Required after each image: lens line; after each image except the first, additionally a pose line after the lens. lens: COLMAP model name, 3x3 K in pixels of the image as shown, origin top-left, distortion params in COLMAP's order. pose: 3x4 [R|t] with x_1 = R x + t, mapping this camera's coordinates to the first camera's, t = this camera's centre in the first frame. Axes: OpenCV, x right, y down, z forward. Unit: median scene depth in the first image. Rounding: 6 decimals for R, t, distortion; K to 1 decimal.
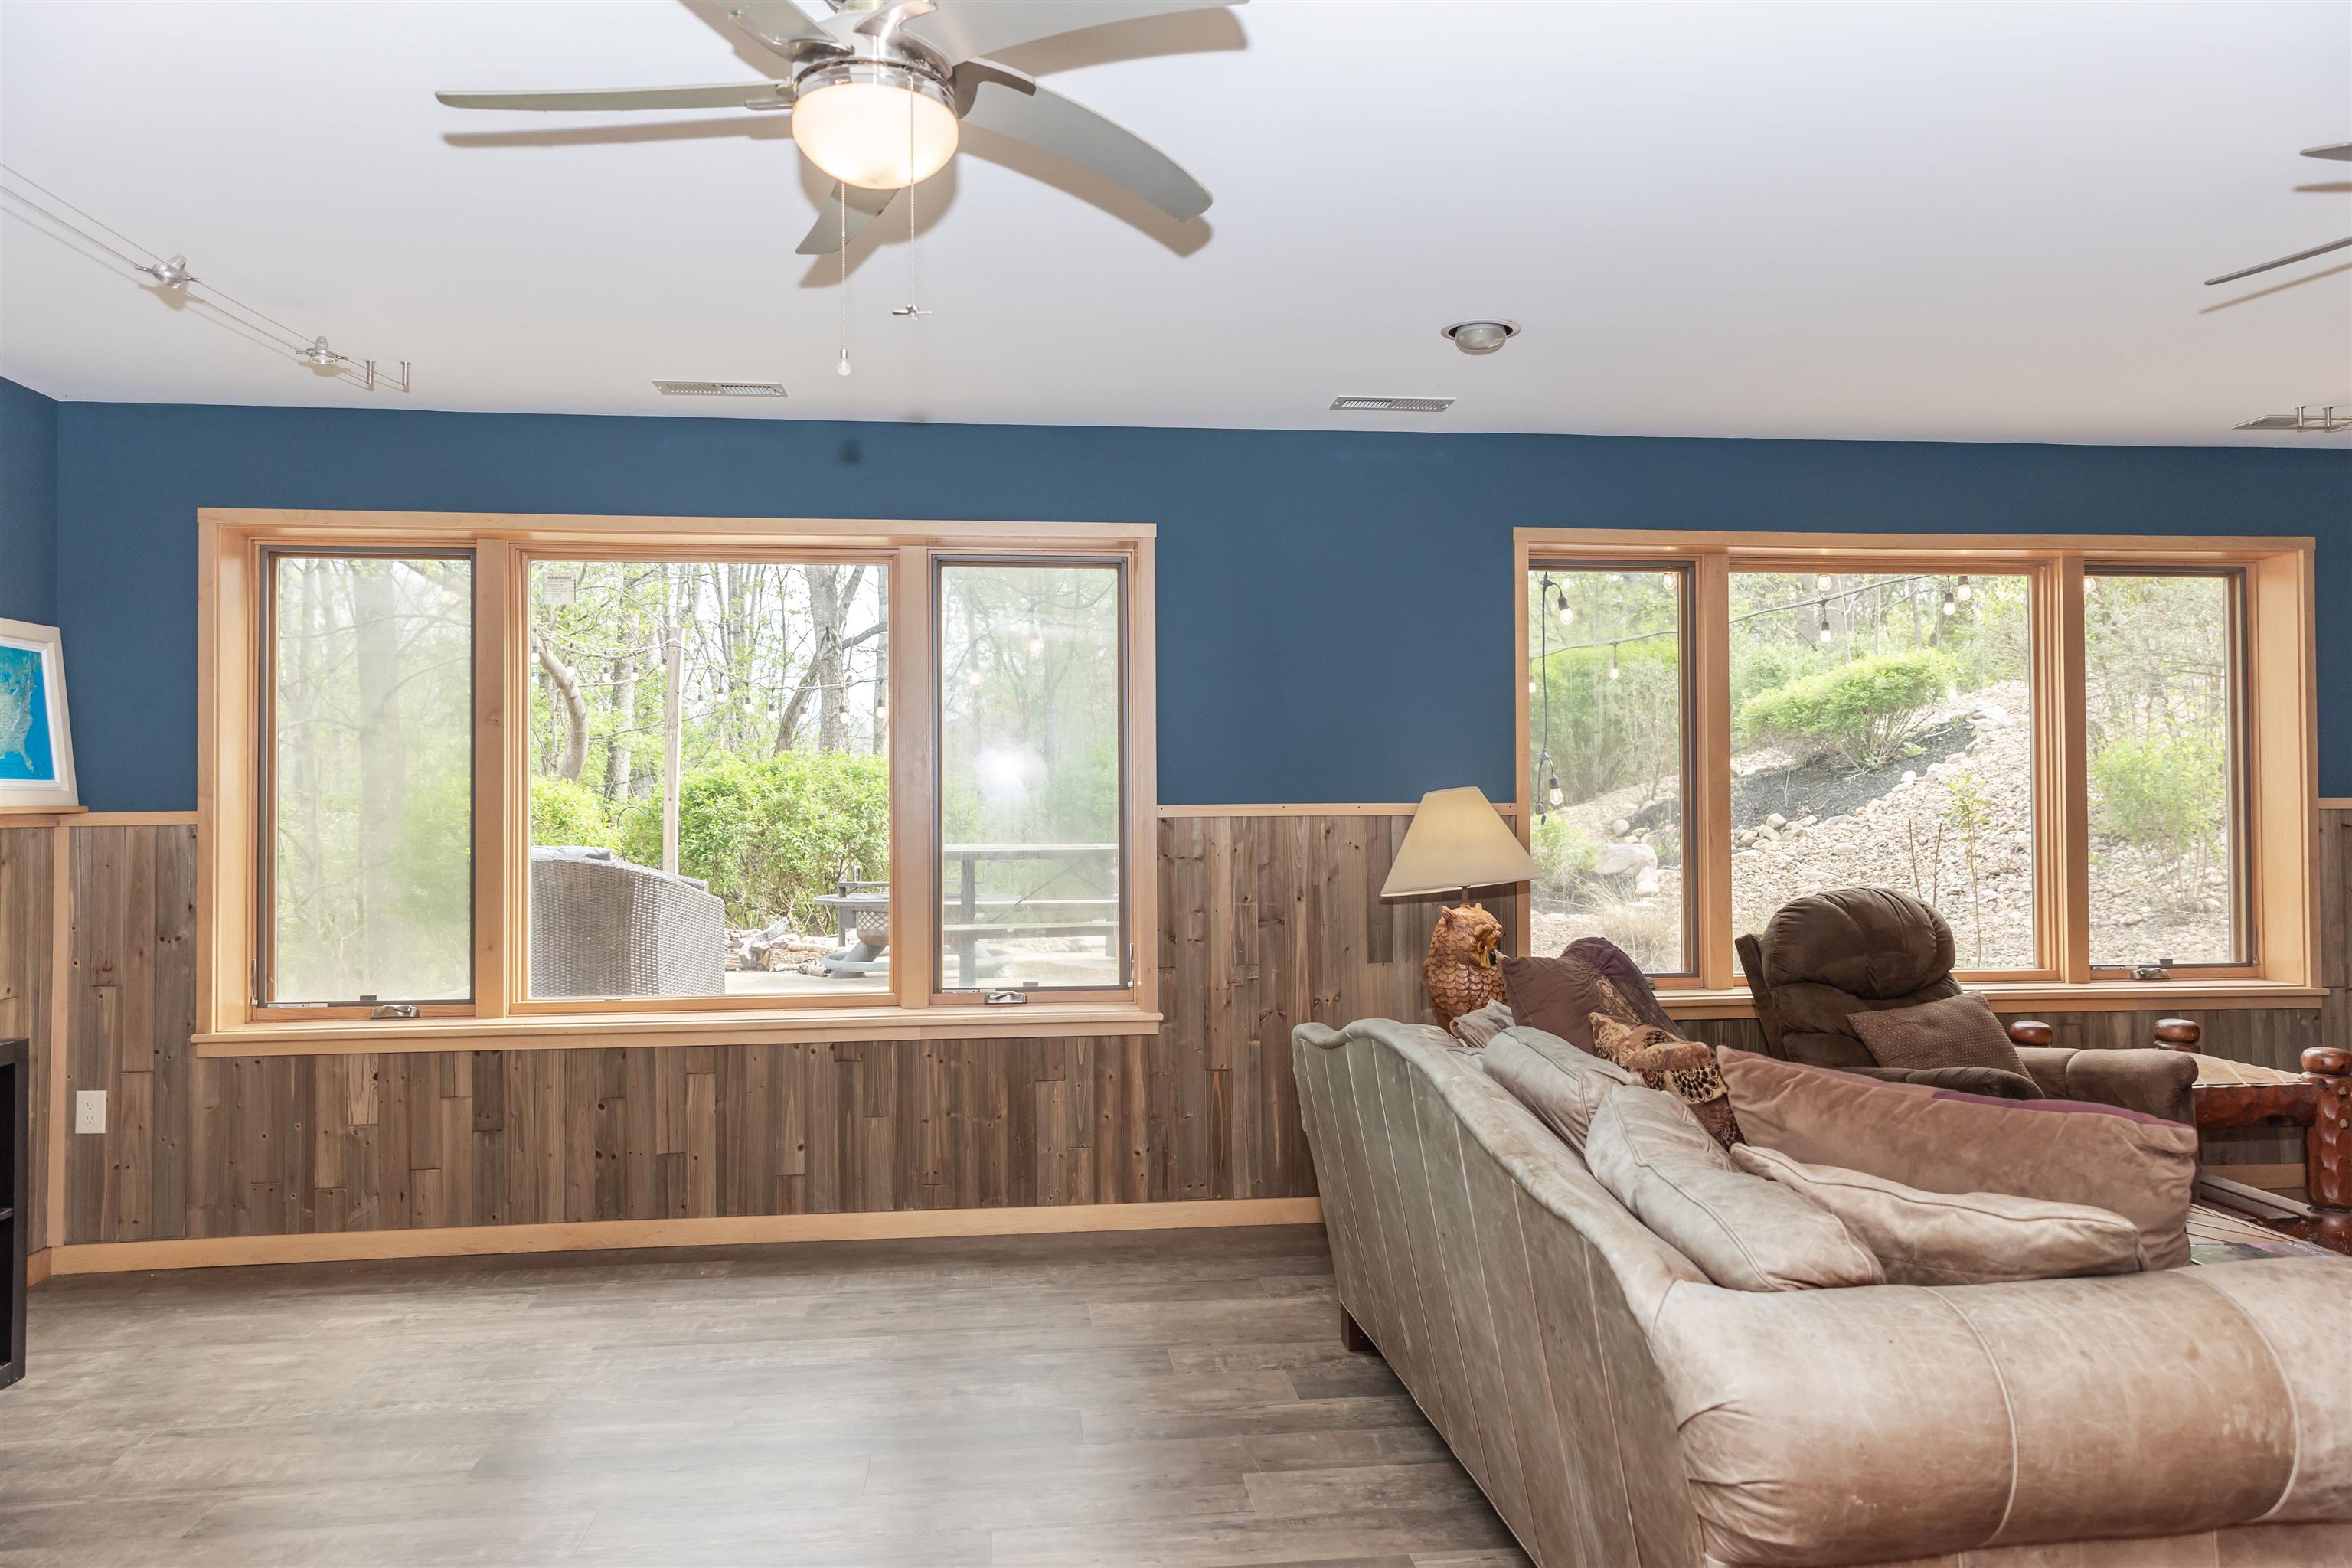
lens RADIAL K [[1583.3, 0, 1182.7], [0, 1583.3, 788.8], [0, 0, 1]] dist [0.033251, -0.000293]
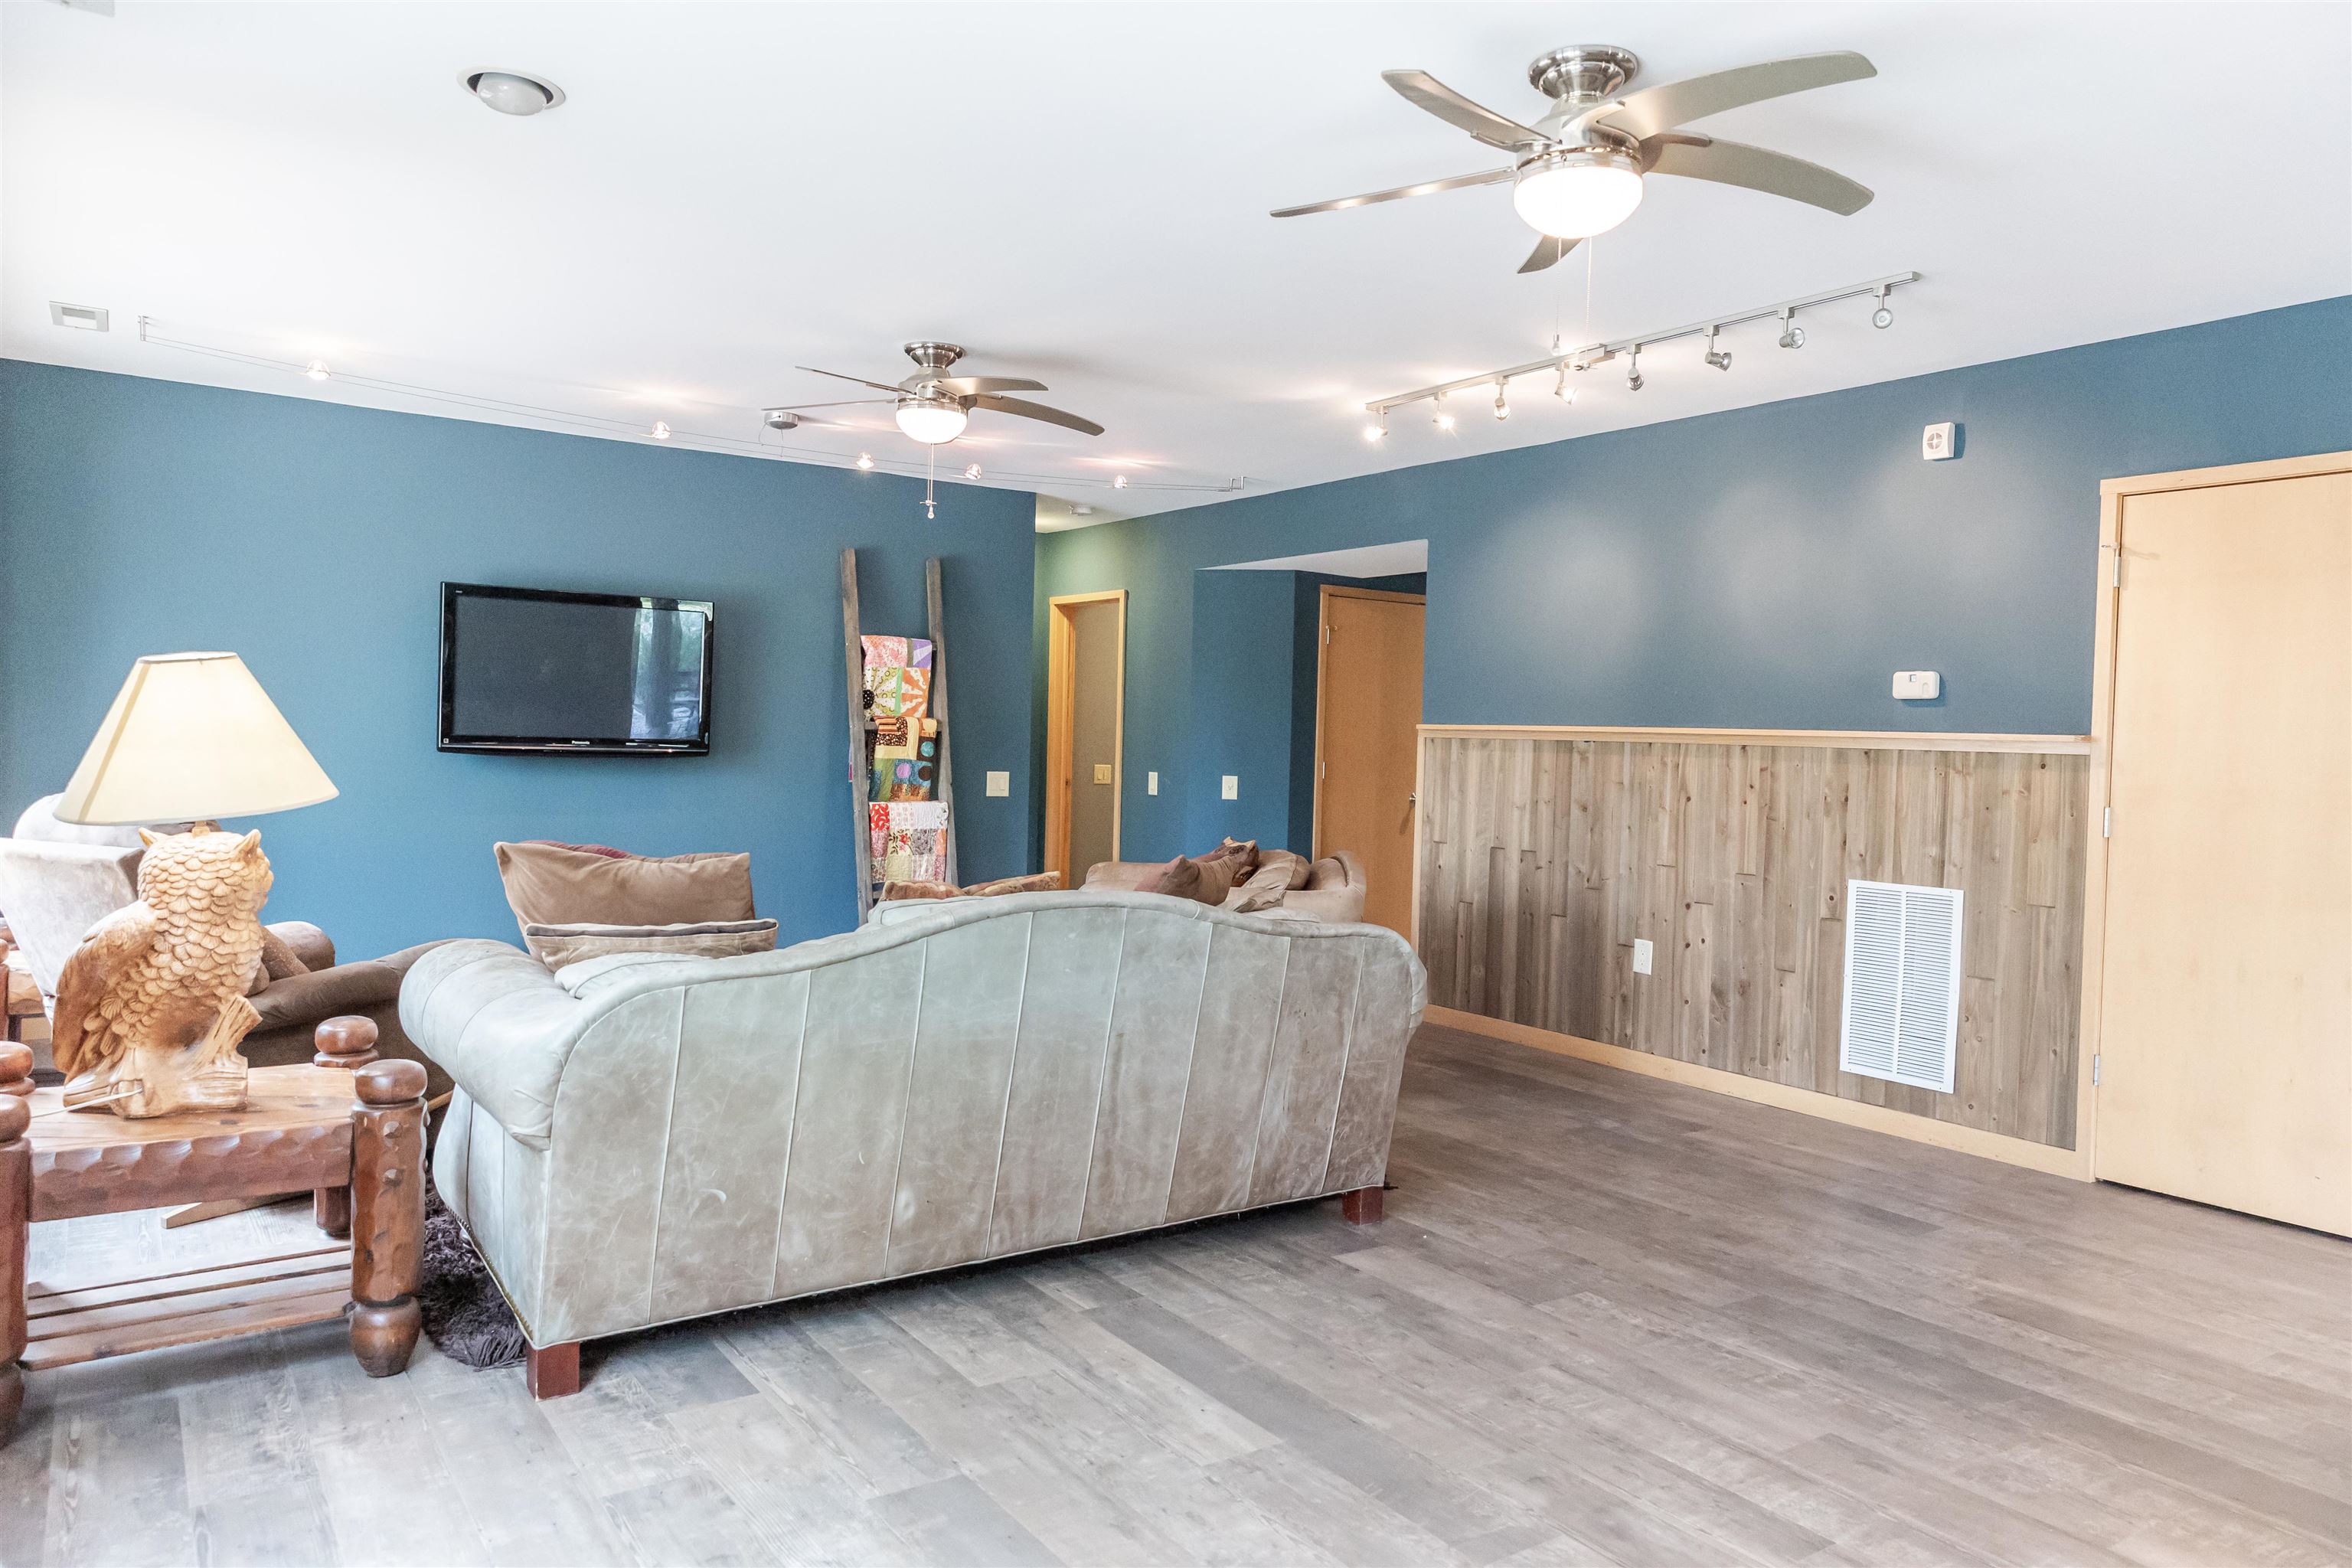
lens RADIAL K [[1583.3, 0, 1178.4], [0, 1583.3, 790.5], [0, 0, 1]] dist [0.033251, -0.000293]
pose [[-0.483097, -0.037350, 0.874770, -0.772069], [-0.039930, 0.998990, 0.020602, 0.035125], [-0.874656, -0.024977, -0.484101, 1.230185]]
